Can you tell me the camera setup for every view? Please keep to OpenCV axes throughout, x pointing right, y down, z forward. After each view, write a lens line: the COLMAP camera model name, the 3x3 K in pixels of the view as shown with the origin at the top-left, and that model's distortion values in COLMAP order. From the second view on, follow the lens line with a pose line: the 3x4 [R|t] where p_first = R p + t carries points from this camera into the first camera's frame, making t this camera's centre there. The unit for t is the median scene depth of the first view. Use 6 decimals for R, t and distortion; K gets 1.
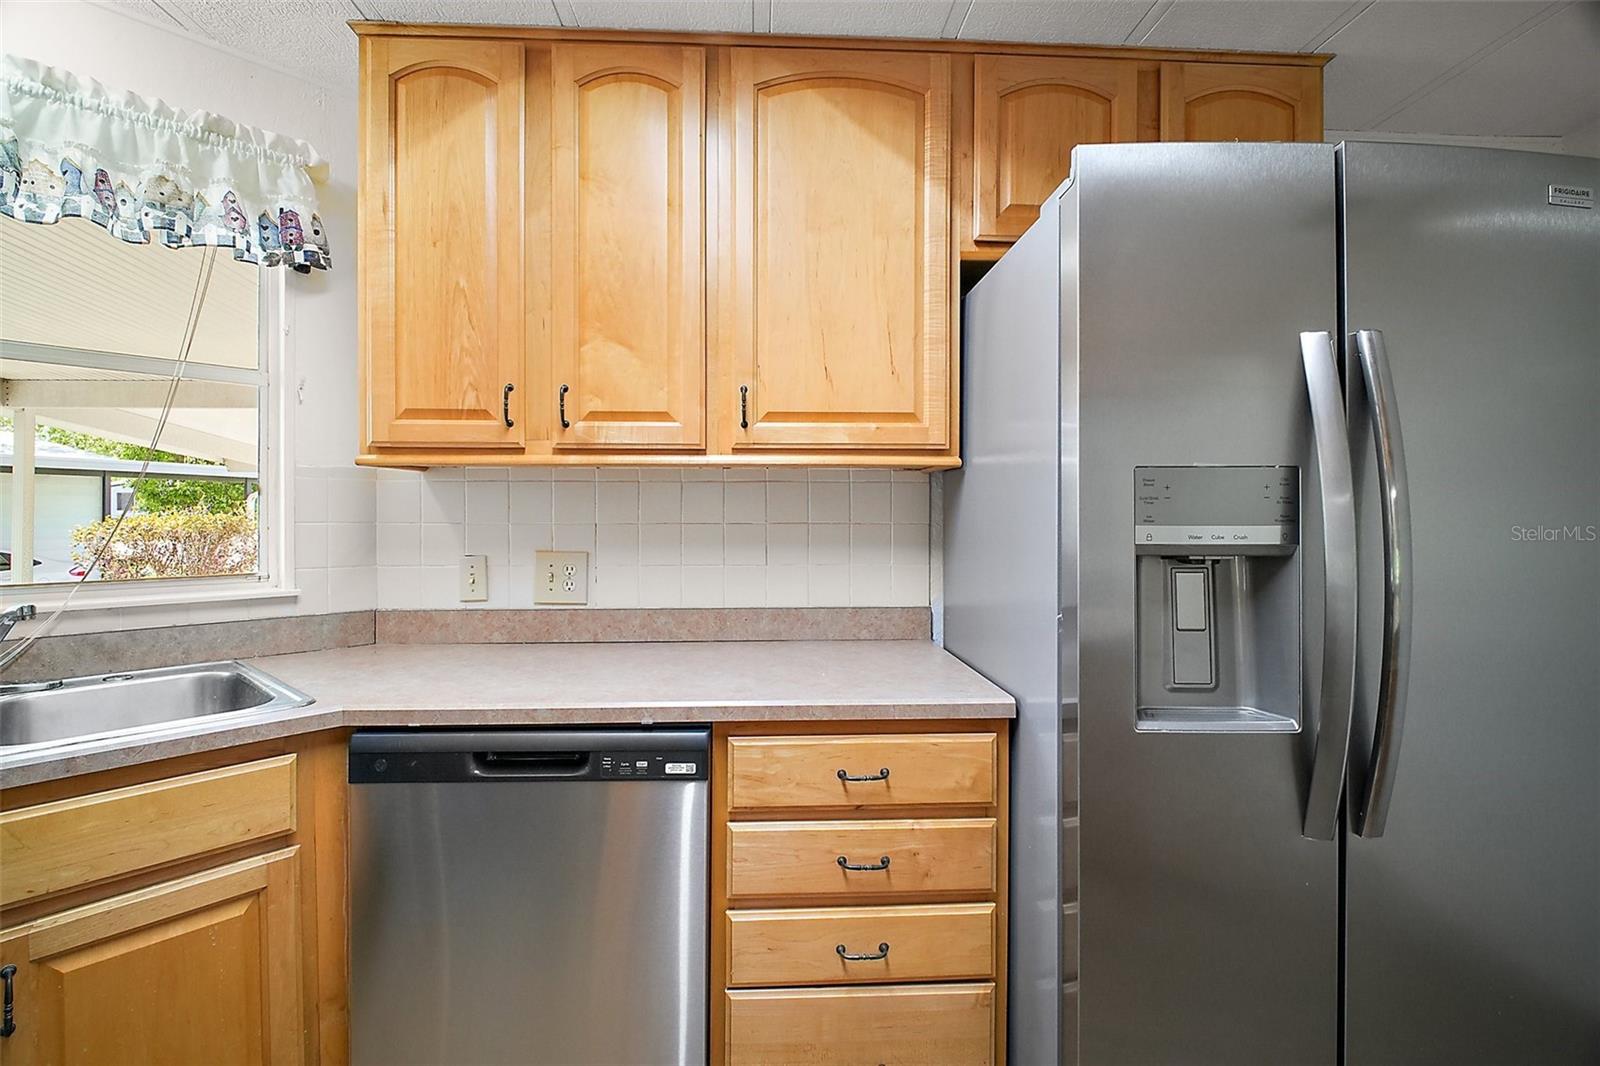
lens RADIAL K [[756.3, 0, 772.0], [0, 756.3, 517.0], [0, 0, 1]] dist [0.001467, -0.006427]
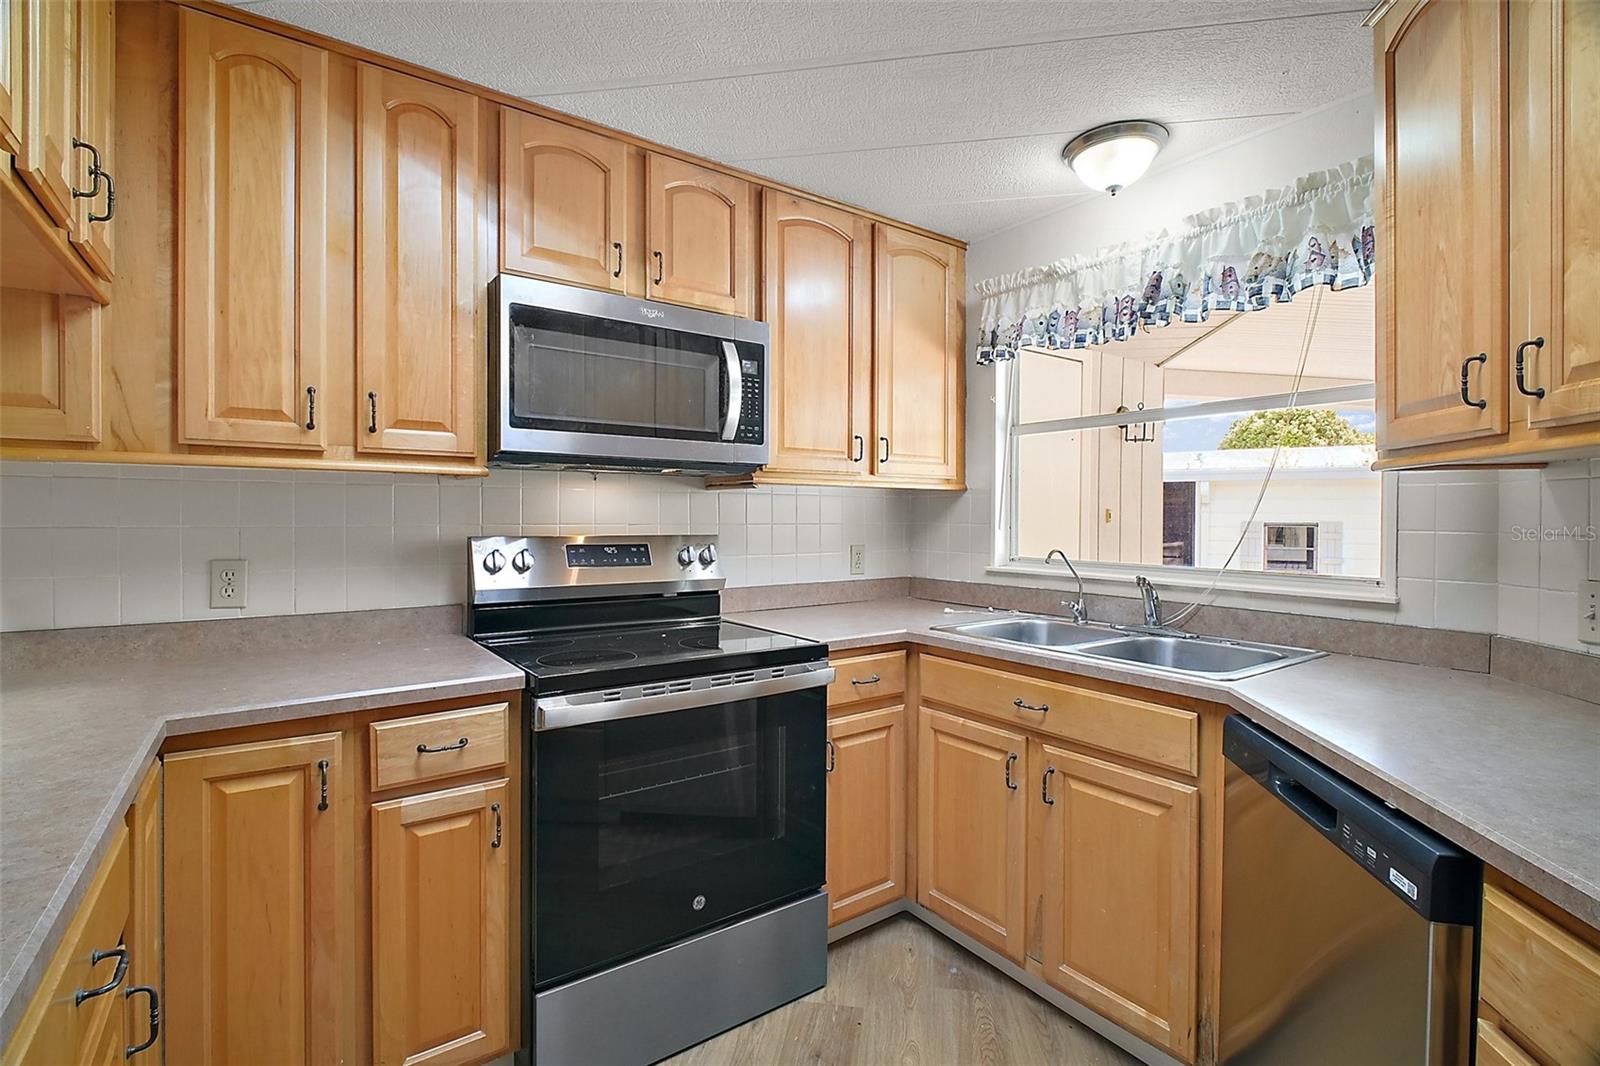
lens RADIAL K [[756.3, 0, 772.0], [0, 756.3, 517.0], [0, 0, 1]] dist [0.001467, -0.006427]
pose [[-0.251885, -0.000310, -0.967757, 0.589704], [-0.010853, 0.999938, 0.002504, -0.003597], [0.967696, 0.011133, -0.251873, 0.503803]]
